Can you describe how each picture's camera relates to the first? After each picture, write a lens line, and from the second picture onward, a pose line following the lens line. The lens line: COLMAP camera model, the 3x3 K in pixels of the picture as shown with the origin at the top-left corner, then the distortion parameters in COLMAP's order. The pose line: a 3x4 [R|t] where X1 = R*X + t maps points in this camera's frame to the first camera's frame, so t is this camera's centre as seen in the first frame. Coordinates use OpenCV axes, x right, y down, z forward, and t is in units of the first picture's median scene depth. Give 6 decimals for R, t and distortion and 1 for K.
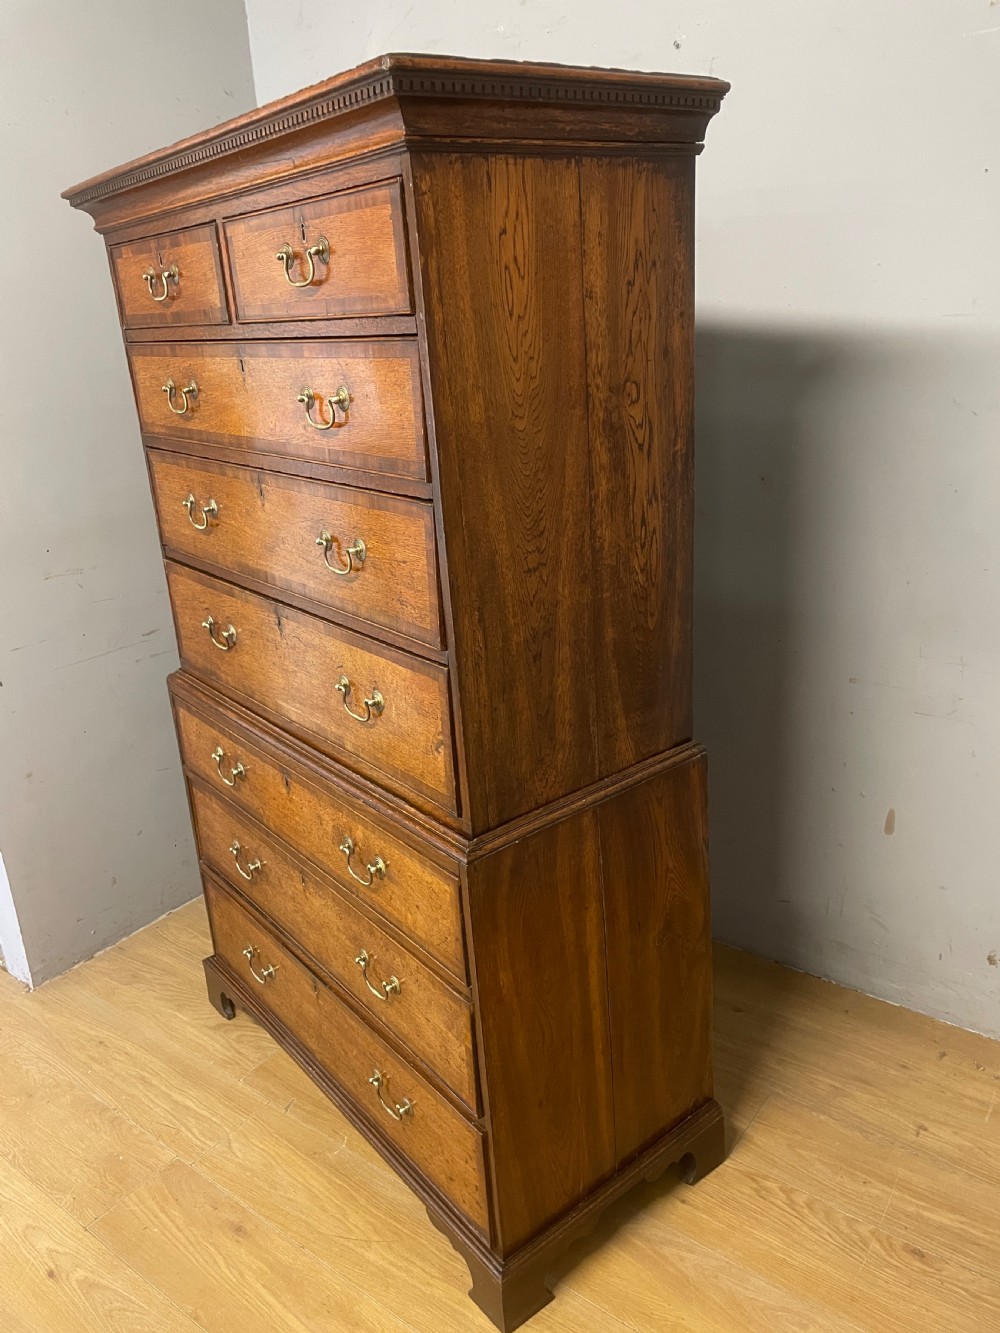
lens RADIAL K [[1007.1, 0, 478.7], [0, 1007.1, 656.0], [0, 0, 1]] dist [0.087336, -0.104951]
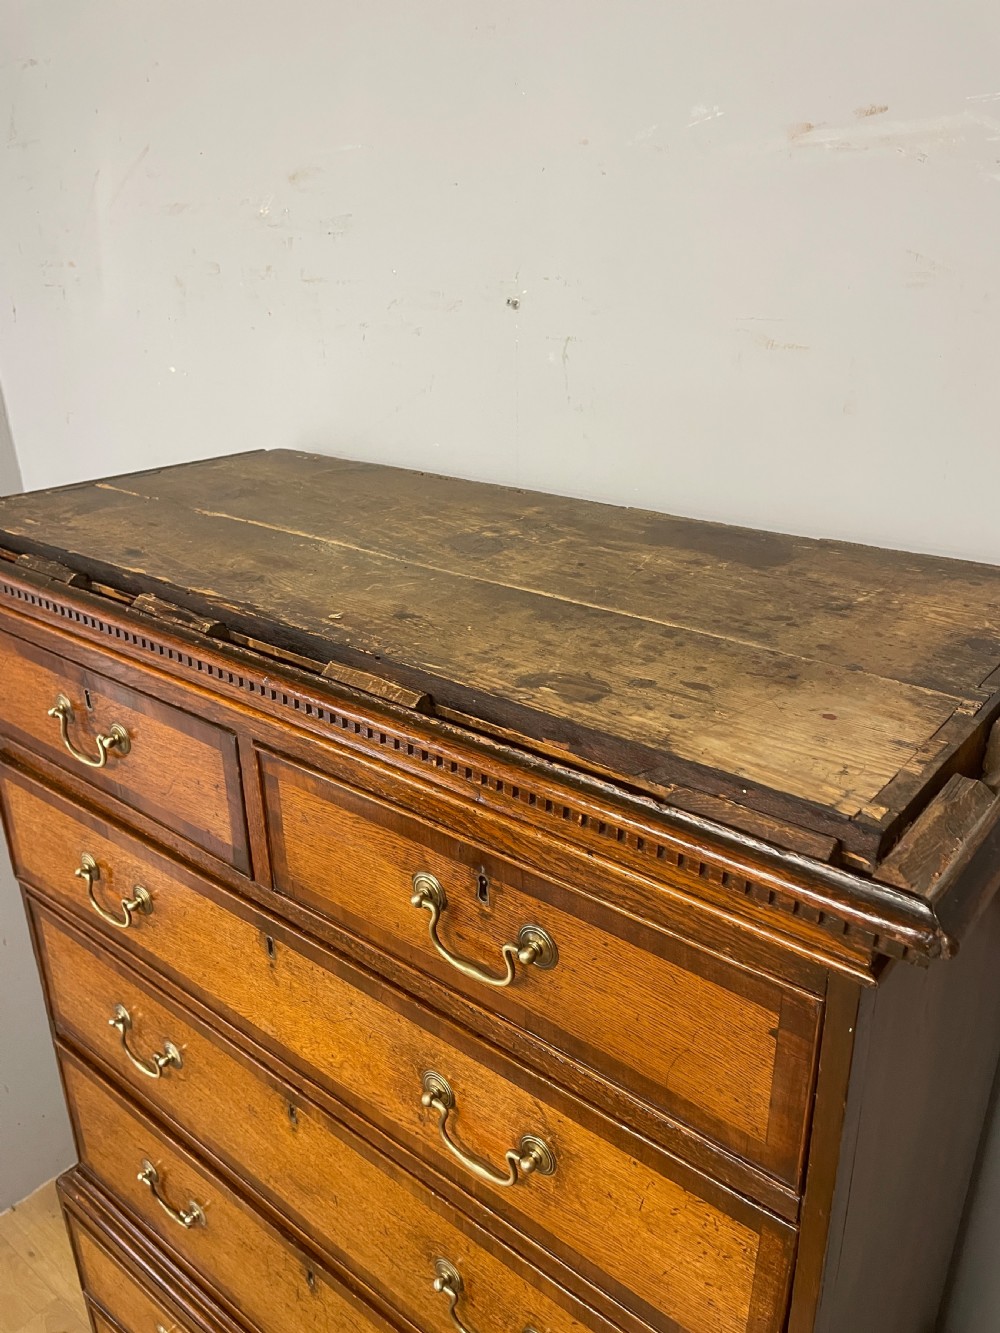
lens RADIAL K [[993.2, 0, 507.8], [0, 993.2, 663.1], [0, 0, 1]] dist [0.084900, -0.103108]
pose [[0.970162, -0.032339, 0.240289, -0.244204], [0.020877, 0.998526, 0.050092, -0.489166], [-0.241555, -0.043580, 0.969408, 0.442743]]
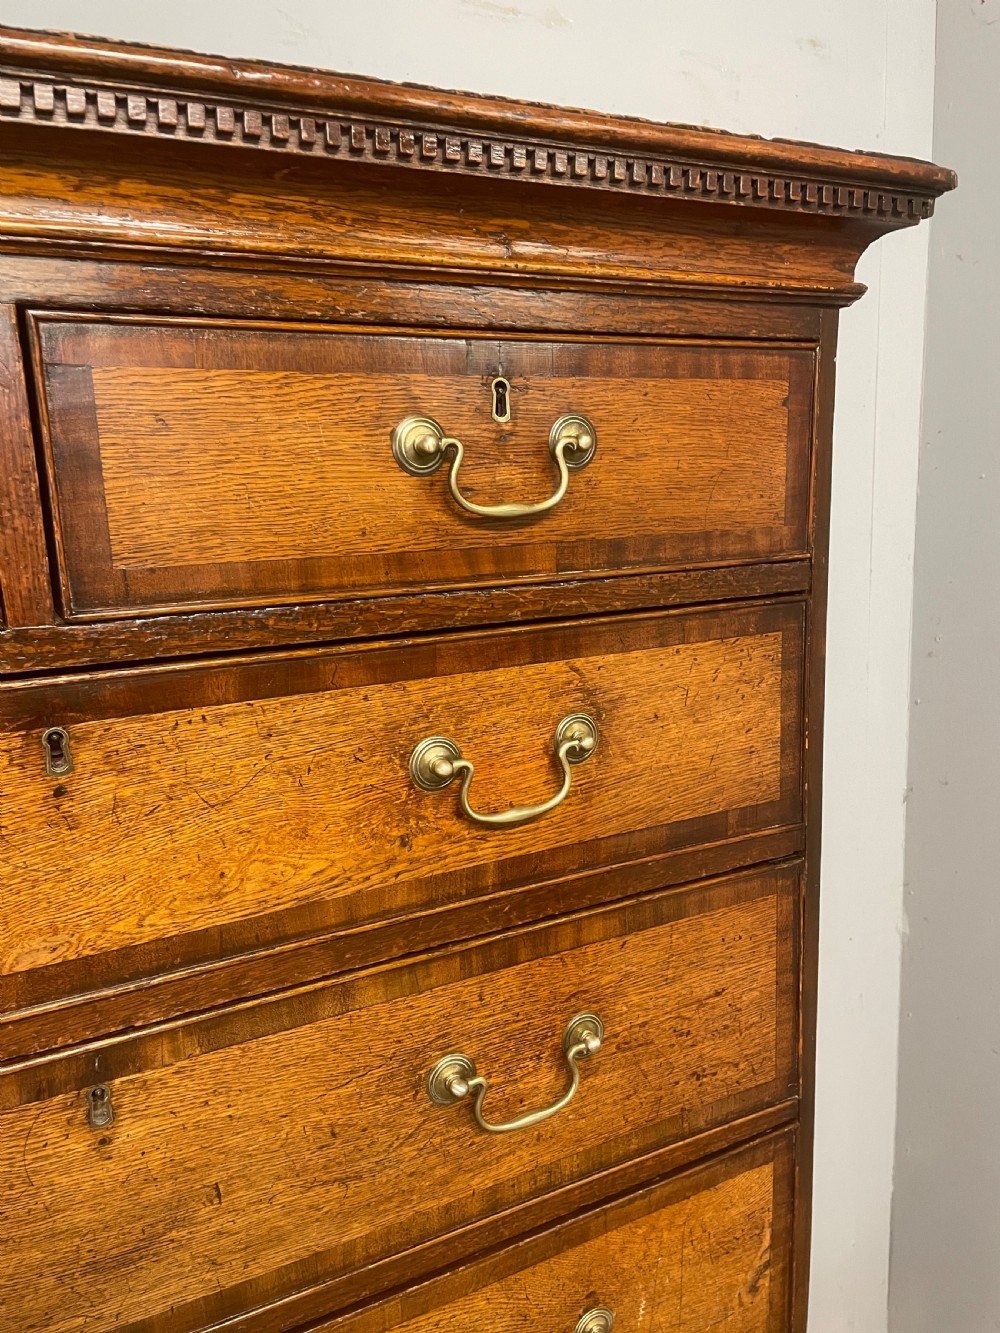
lens RADIAL K [[993.2, 0, 507.8], [0, 993.2, 663.1], [0, 0, 1]] dist [0.084900, -0.103108]
pose [[0.180322, -0.129735, 0.975014, -0.529456], [0.338021, 0.939065, 0.062437, -0.293883], [-0.923702, 0.318316, 0.213187, 0.826928]]
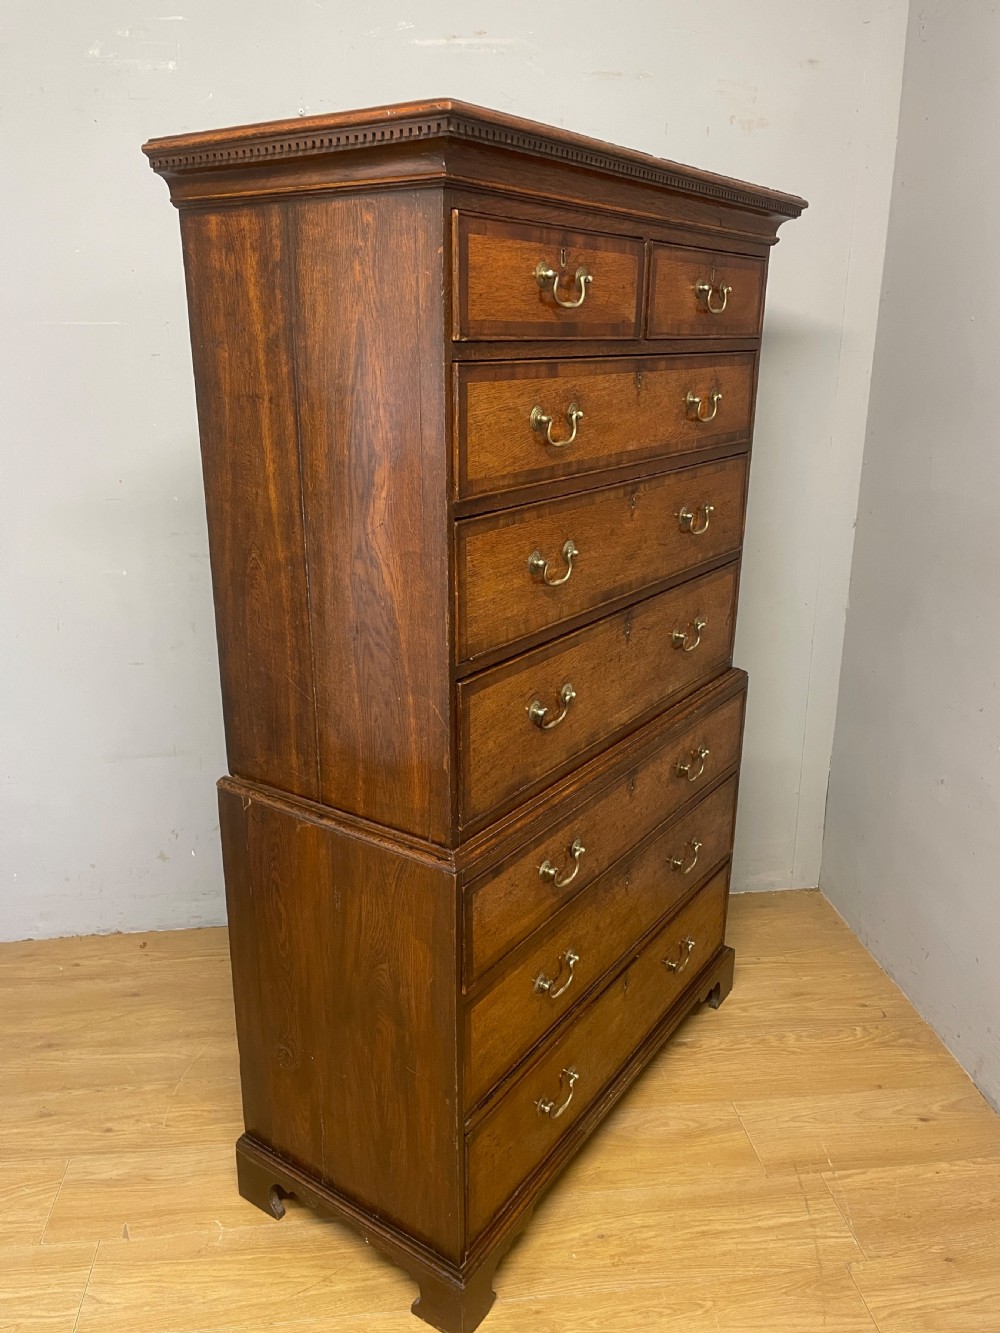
lens RADIAL K [[1007.1, 0, 478.7], [0, 1007.1, 656.0], [0, 0, 1]] dist [0.087336, -0.104951]
pose [[-0.279926, -0.230931, 0.931833, -1.263664], [0.329153, 0.888717, 0.319125, -0.436405], [-0.901831, 0.396047, -0.172763, 1.495302]]
